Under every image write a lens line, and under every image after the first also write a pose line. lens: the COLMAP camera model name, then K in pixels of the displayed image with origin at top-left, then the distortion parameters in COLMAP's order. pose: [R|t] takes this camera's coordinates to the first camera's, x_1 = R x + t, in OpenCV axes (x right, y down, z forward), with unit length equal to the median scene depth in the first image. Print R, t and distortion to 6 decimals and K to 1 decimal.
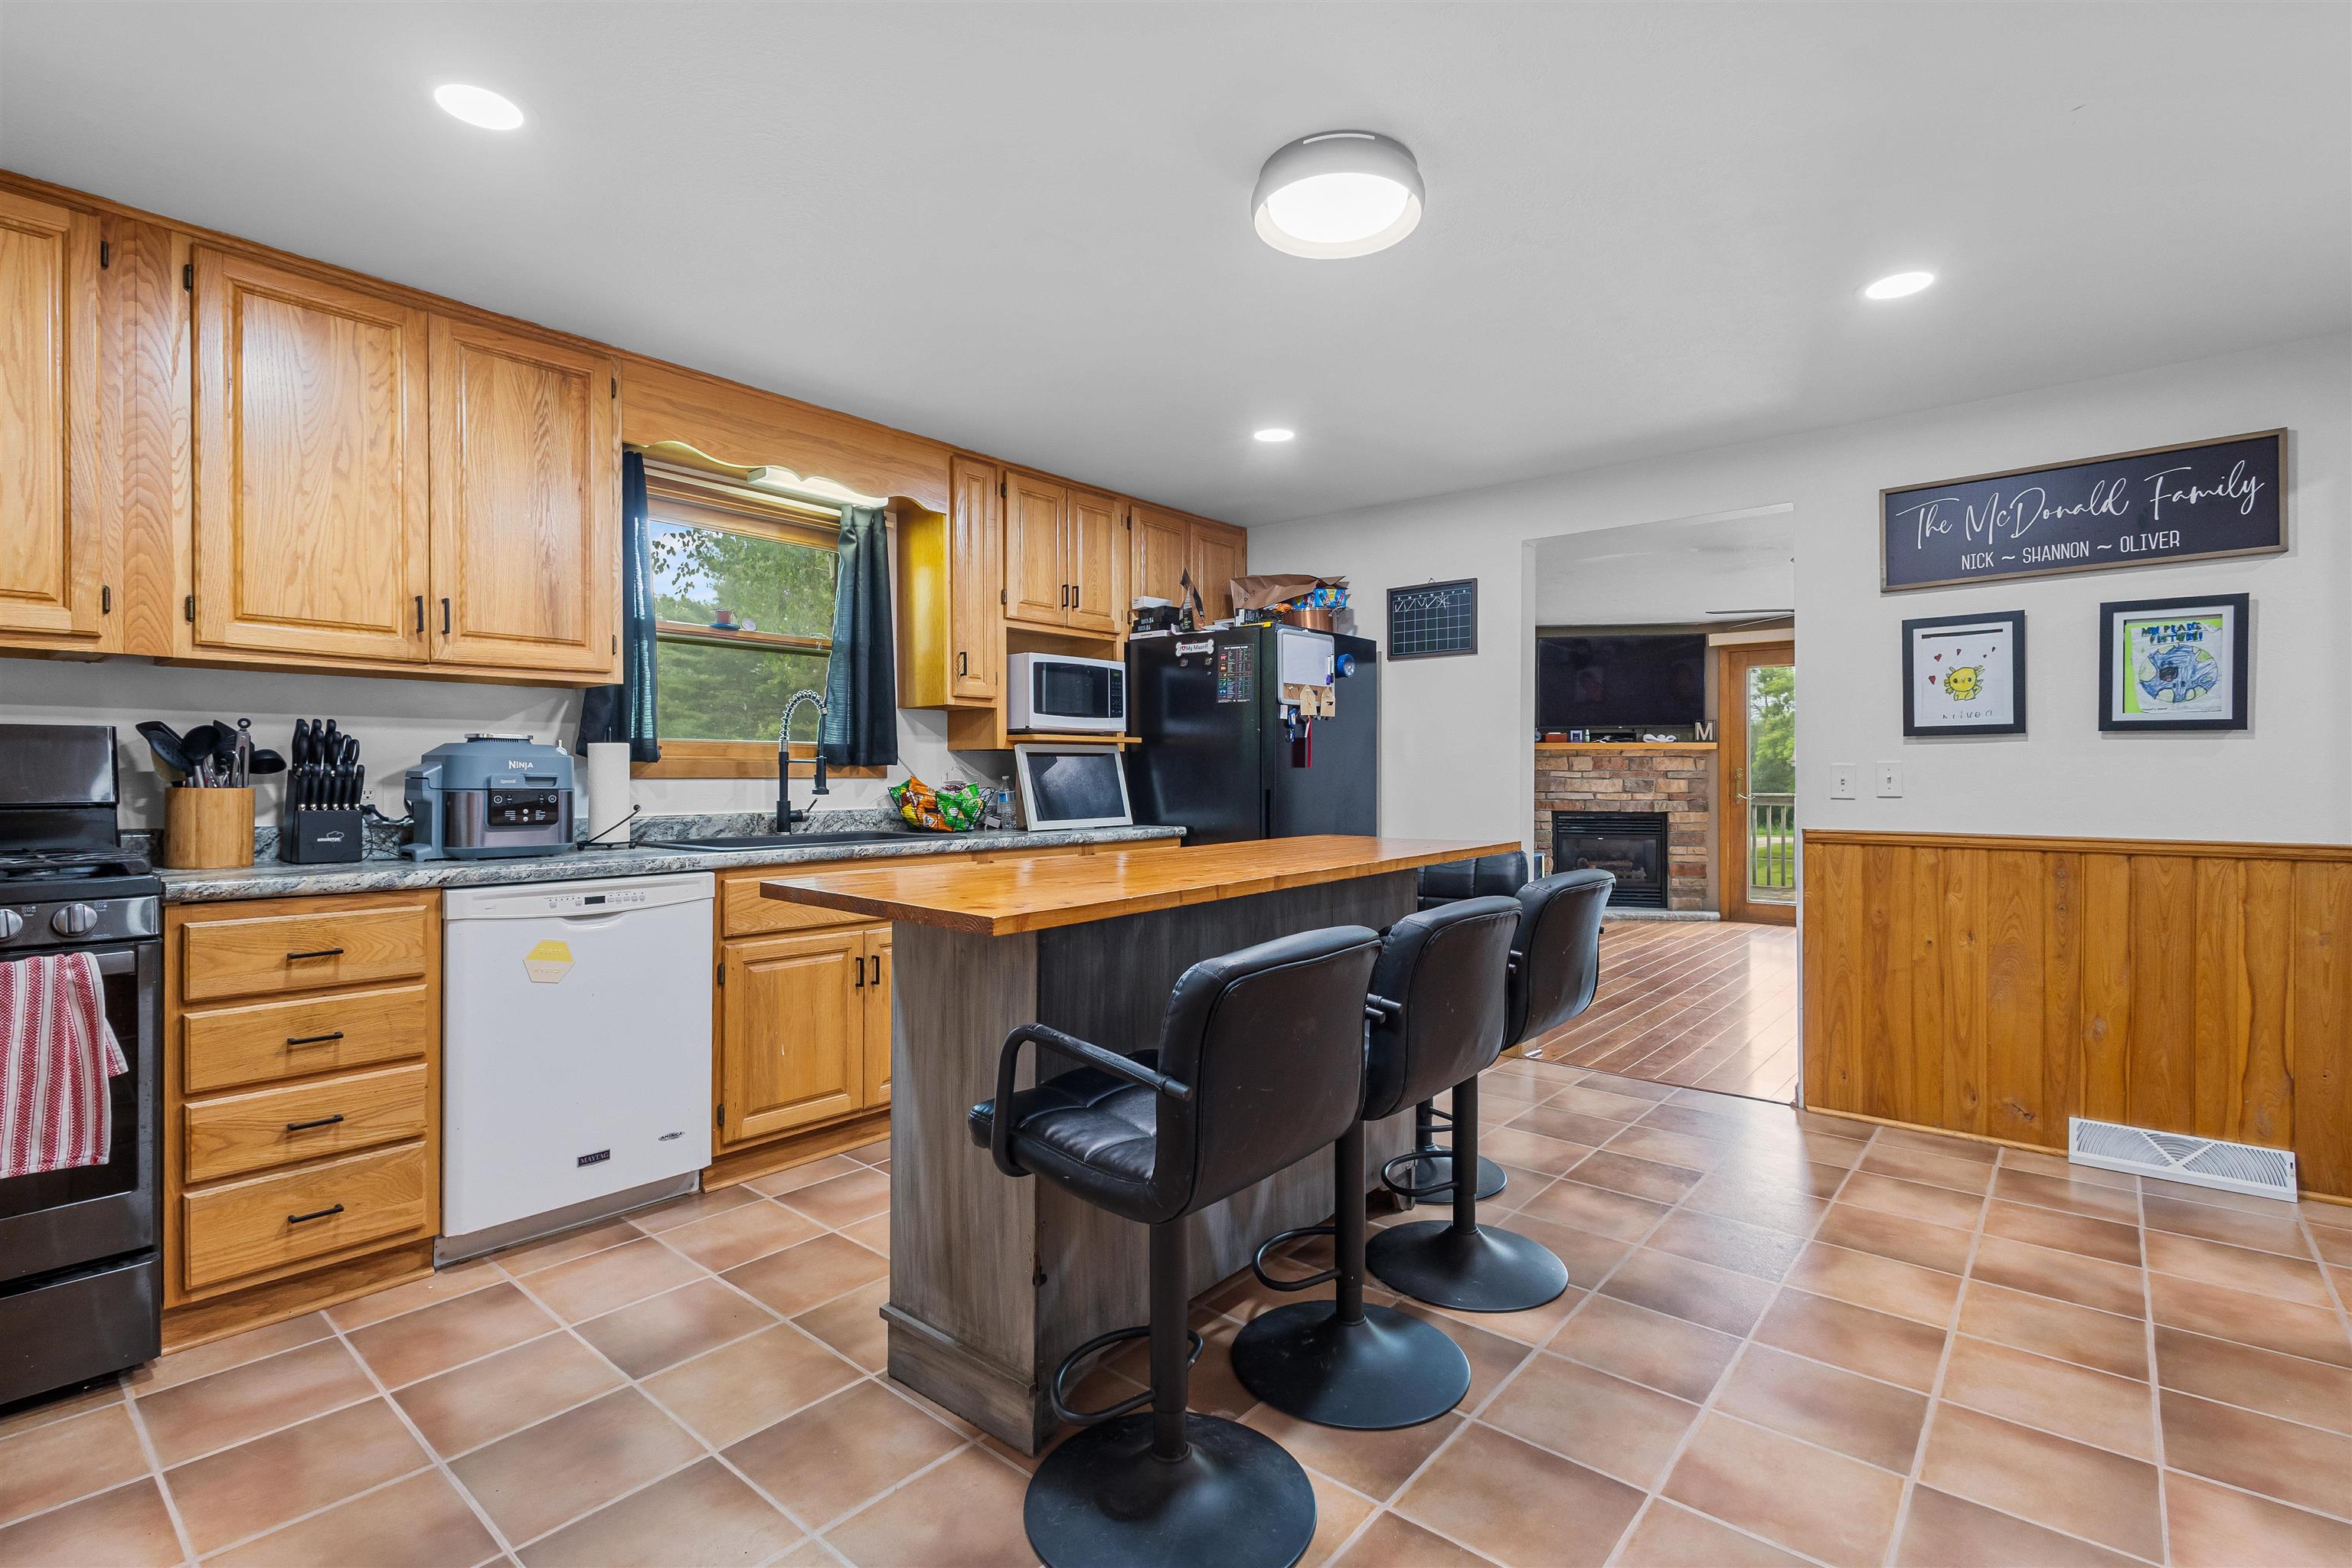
lens RADIAL K [[1081.2, 0, 1172.8], [0, 1081.2, 776.6], [0, 0, 1]] dist [0.003497, -0.000088]
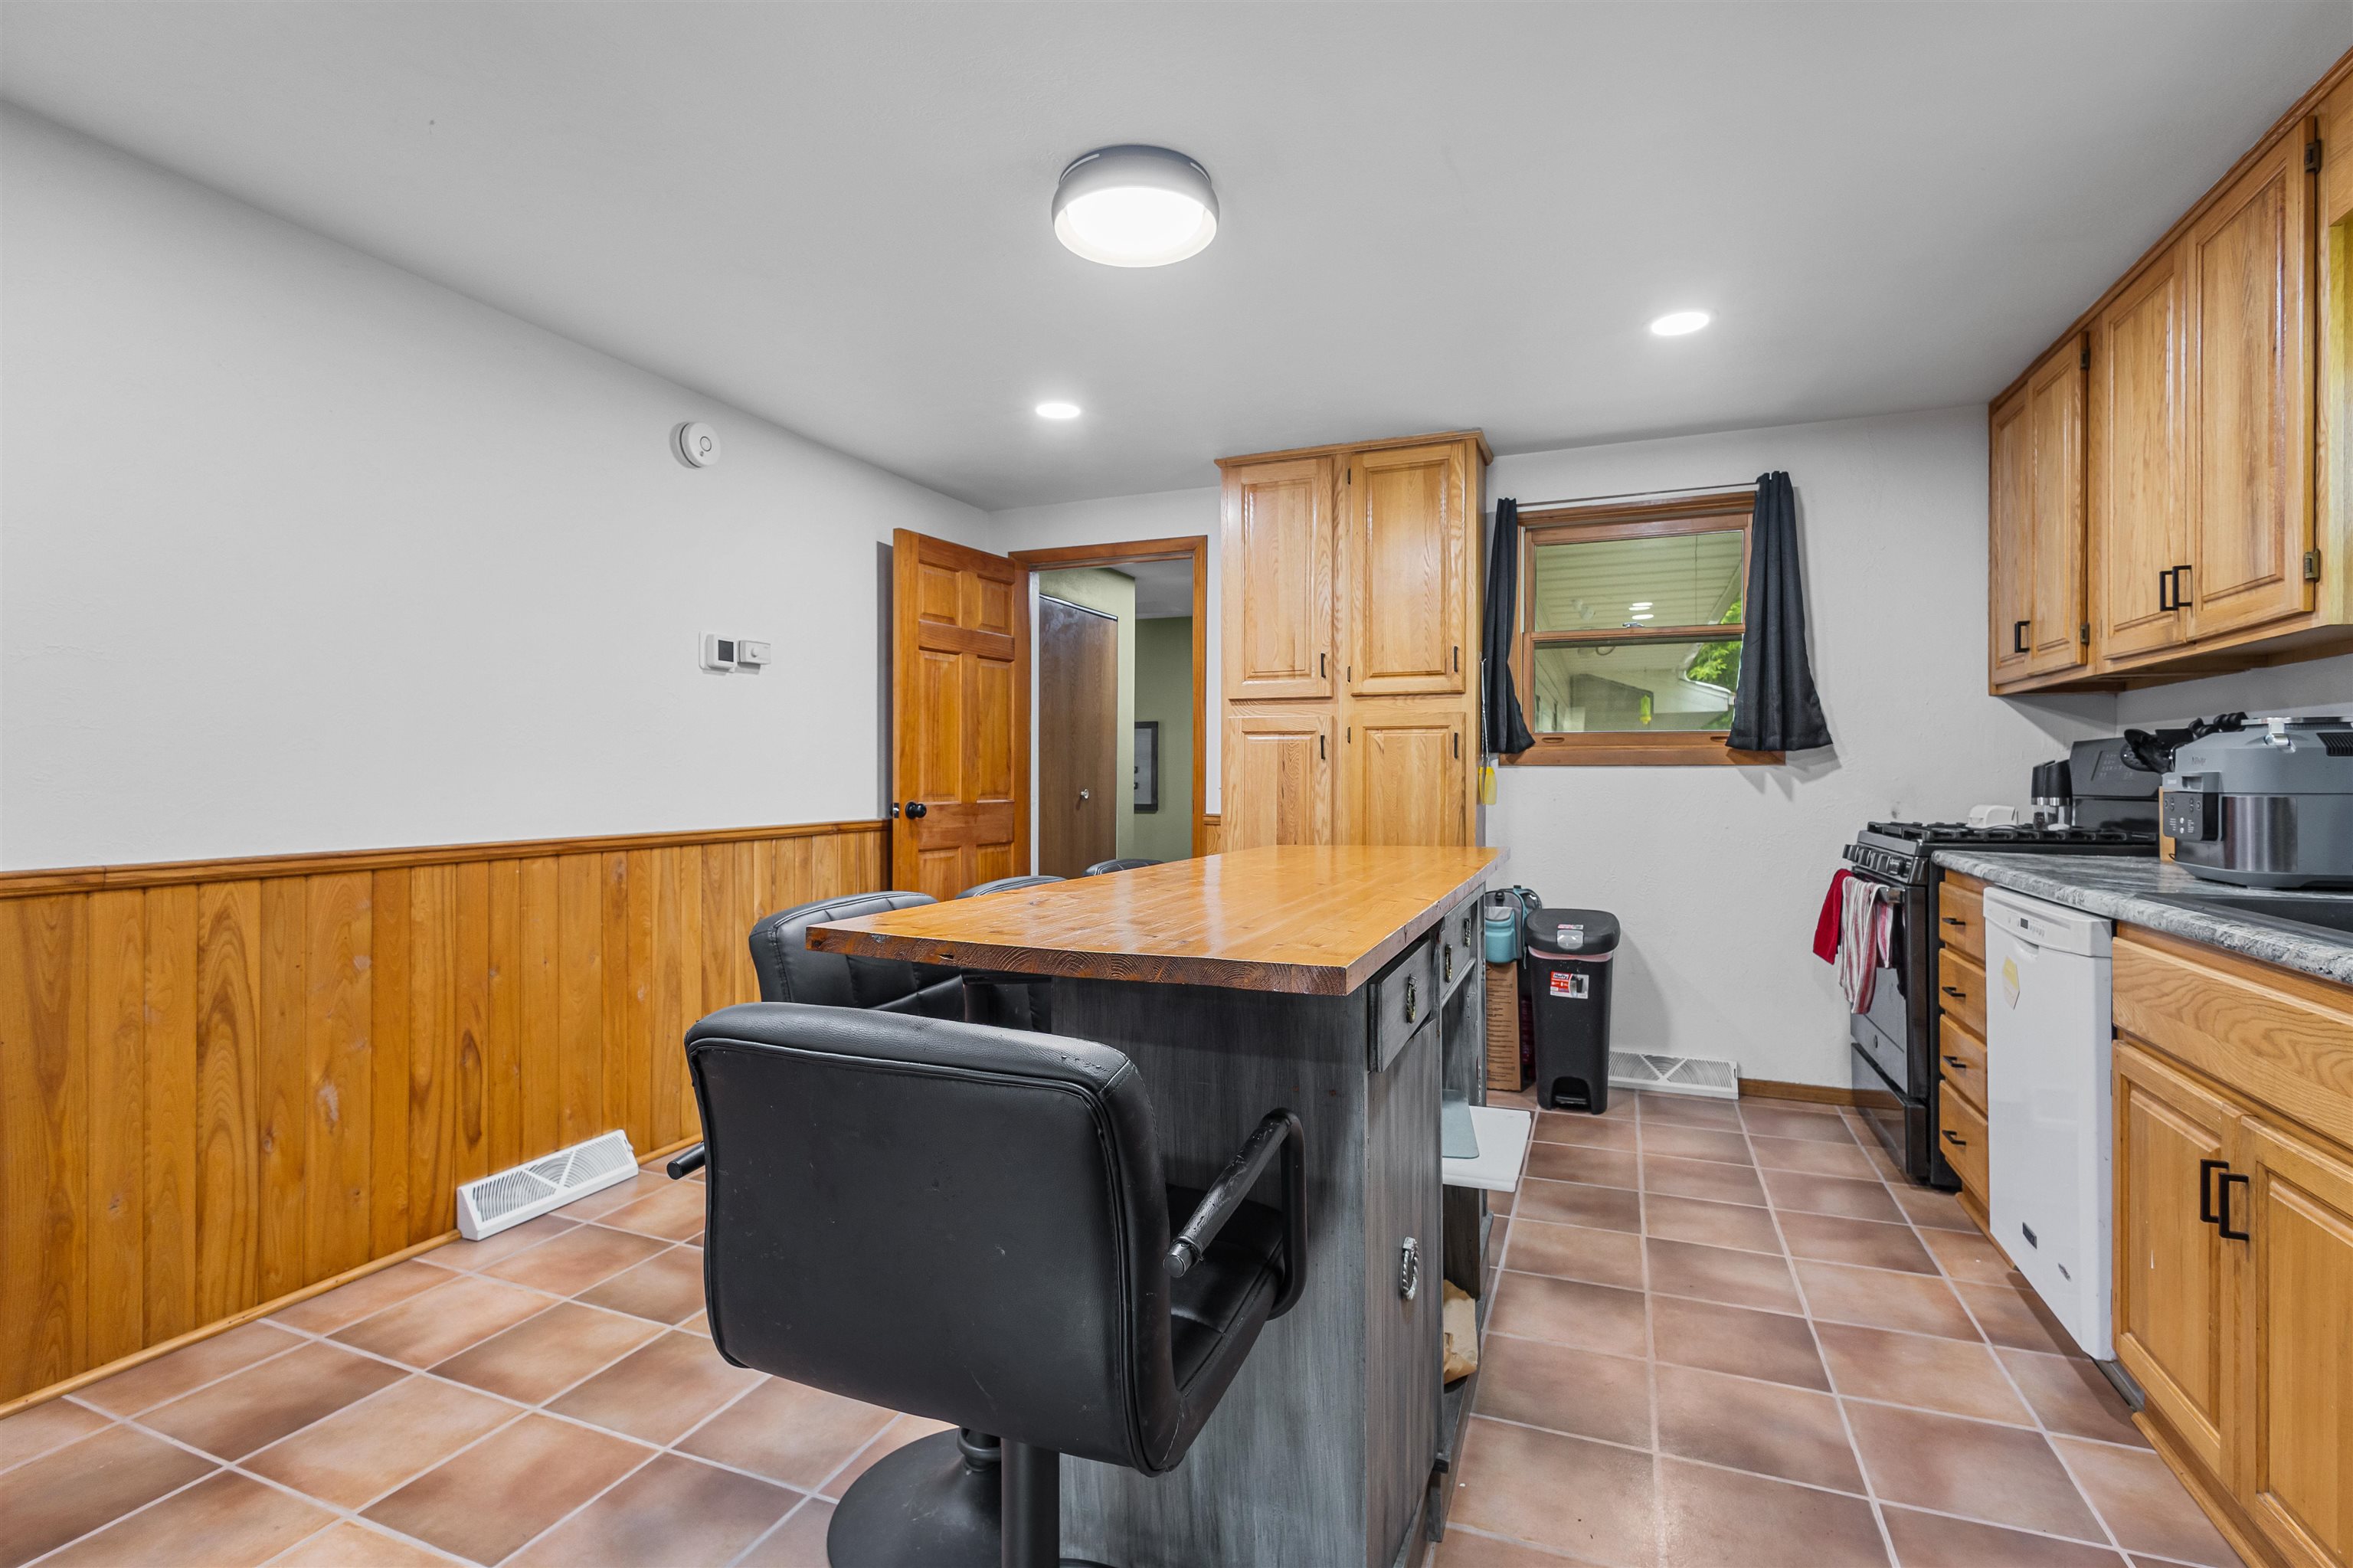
lens RADIAL K [[1085.6, 0, 1165.8], [0, 1085.6, 779.8], [0, 0, 1]] dist [0.007729, 0.000321]
pose [[-0.950414, -0.000455, -0.310986, 0.265525], [-0.003245, 0.999959, 0.008456, -0.001543], [0.310969, 0.009046, -0.950377, 1.189604]]
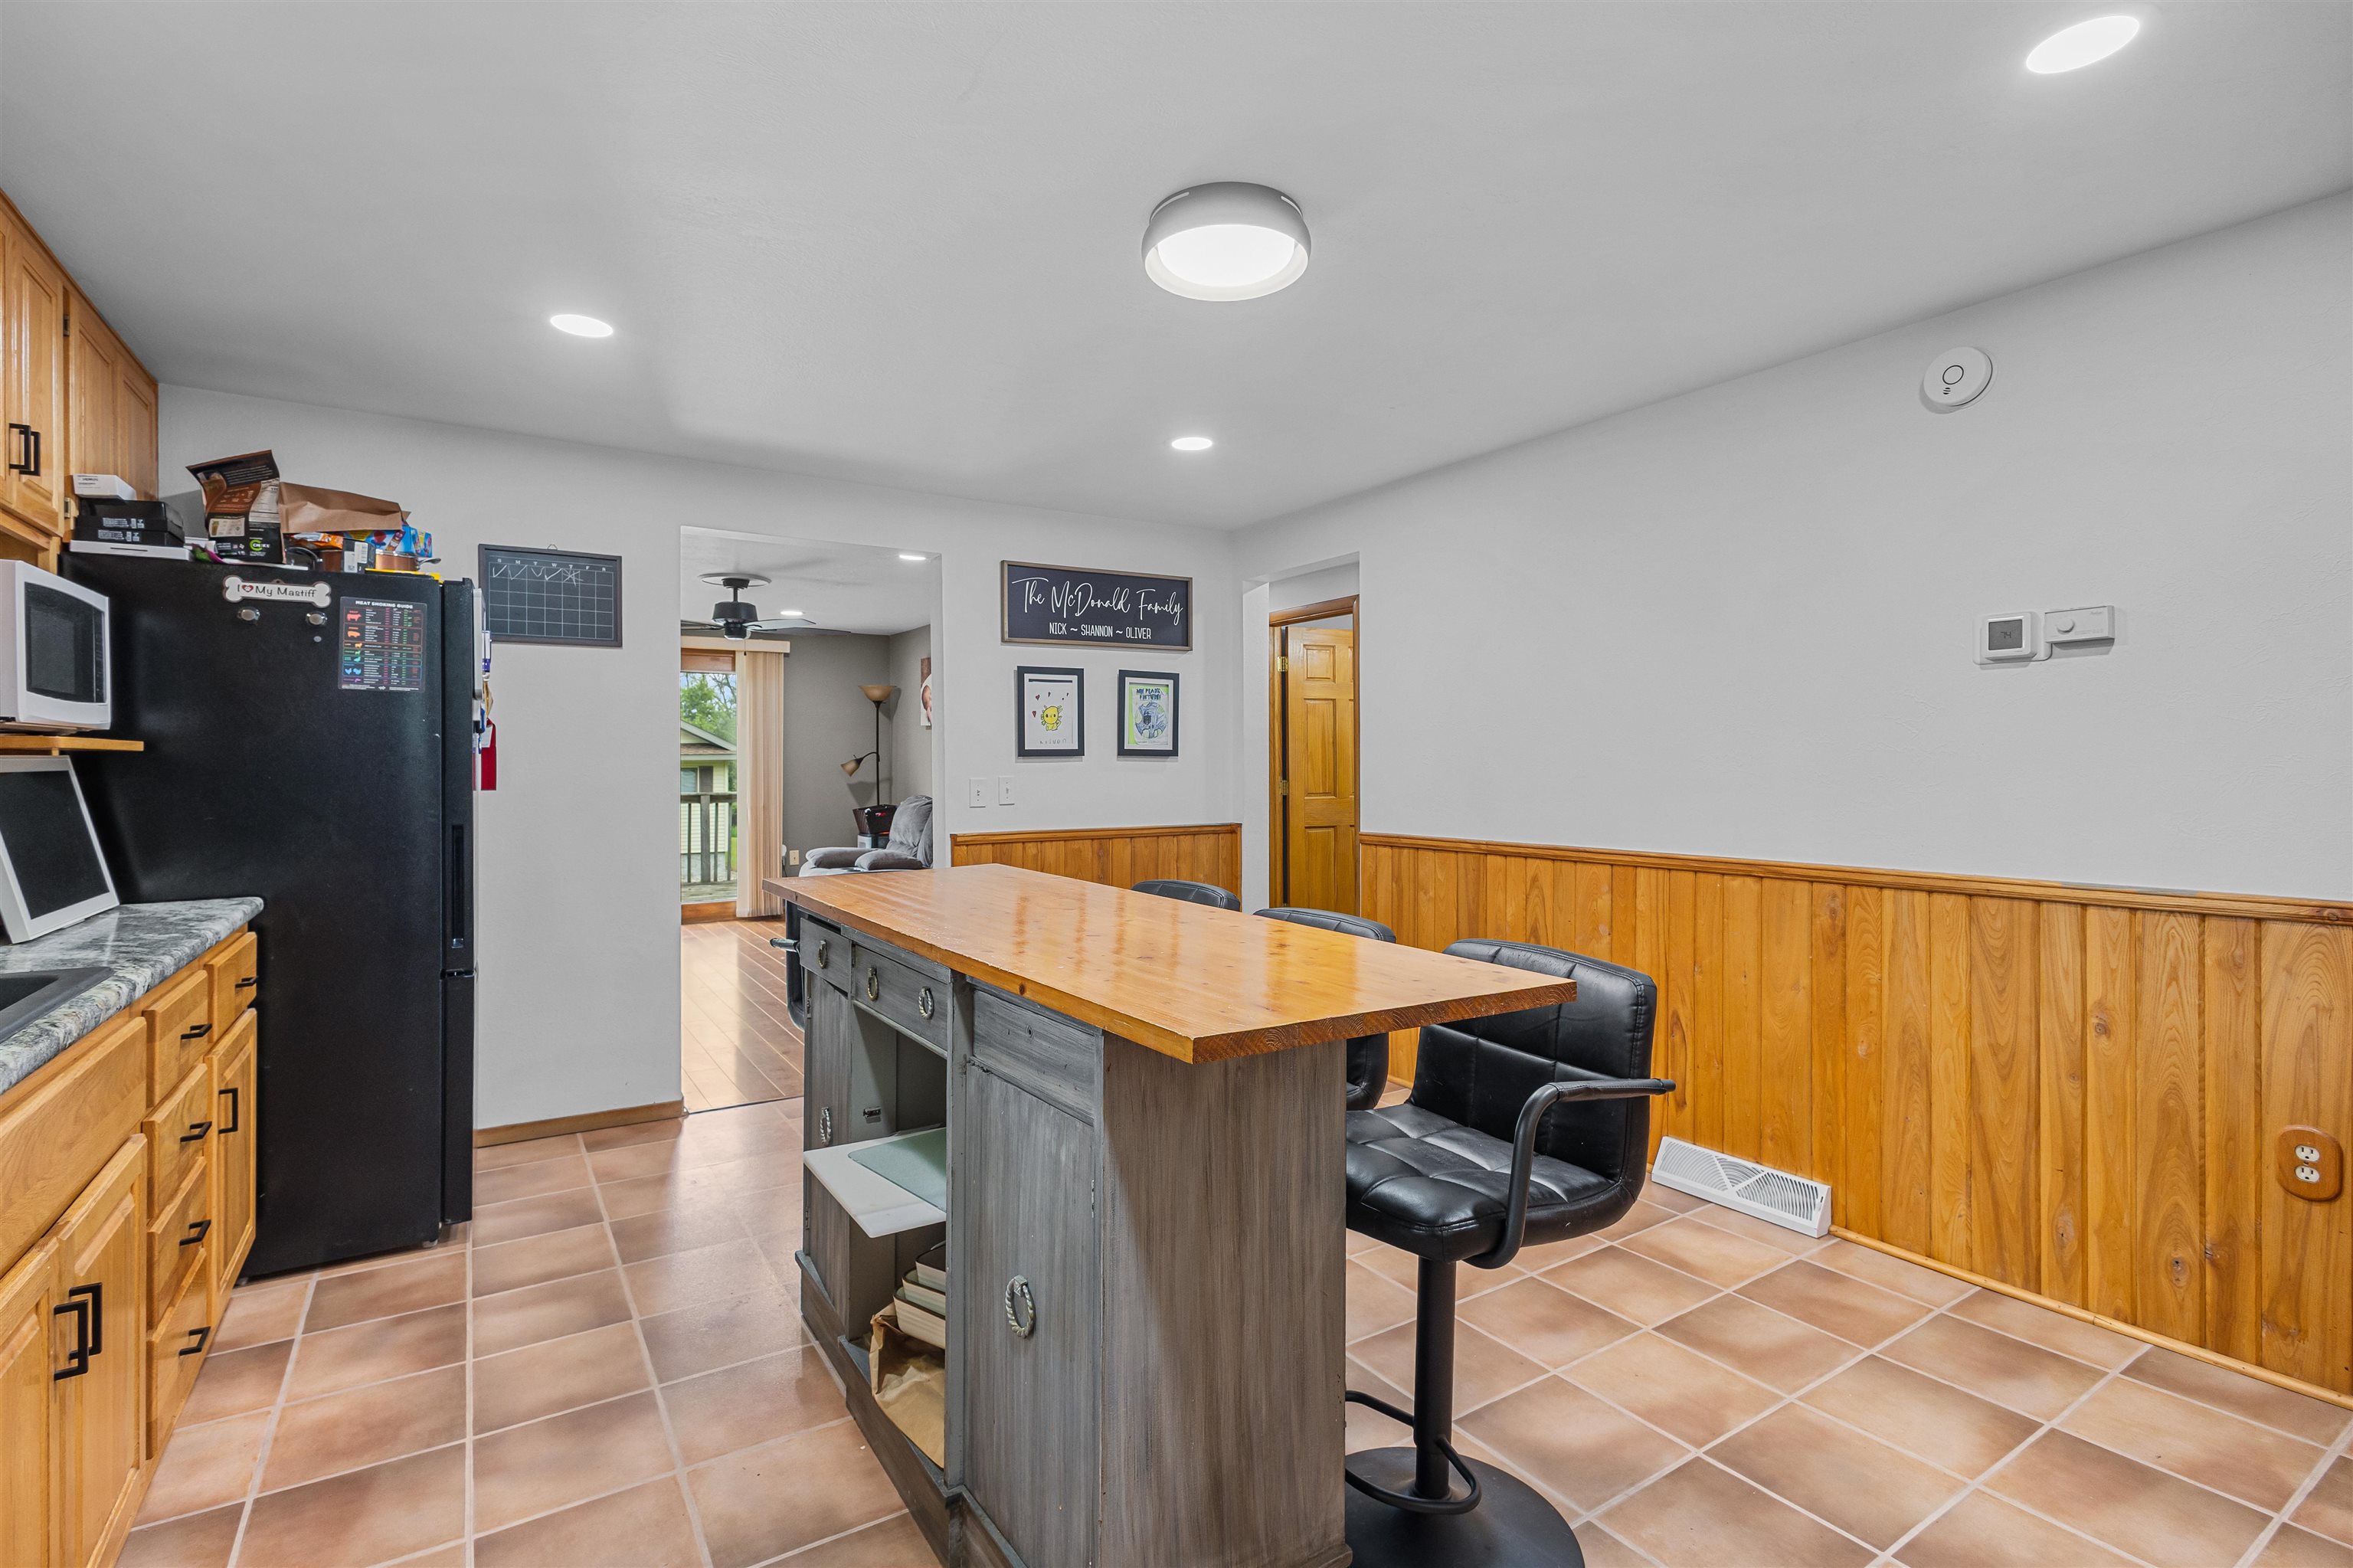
lens RADIAL K [[1090.9, 0, 1173.0], [0, 1090.9, 762.8], [0, 0, 1]] dist [0.001025, -0.000543]
pose [[0.291435, -0.001232, 0.956590, -0.505347], [0.006823, 0.999976, -0.000791, -0.027513], [-0.956566, 0.006757, 0.291437, 0.447424]]
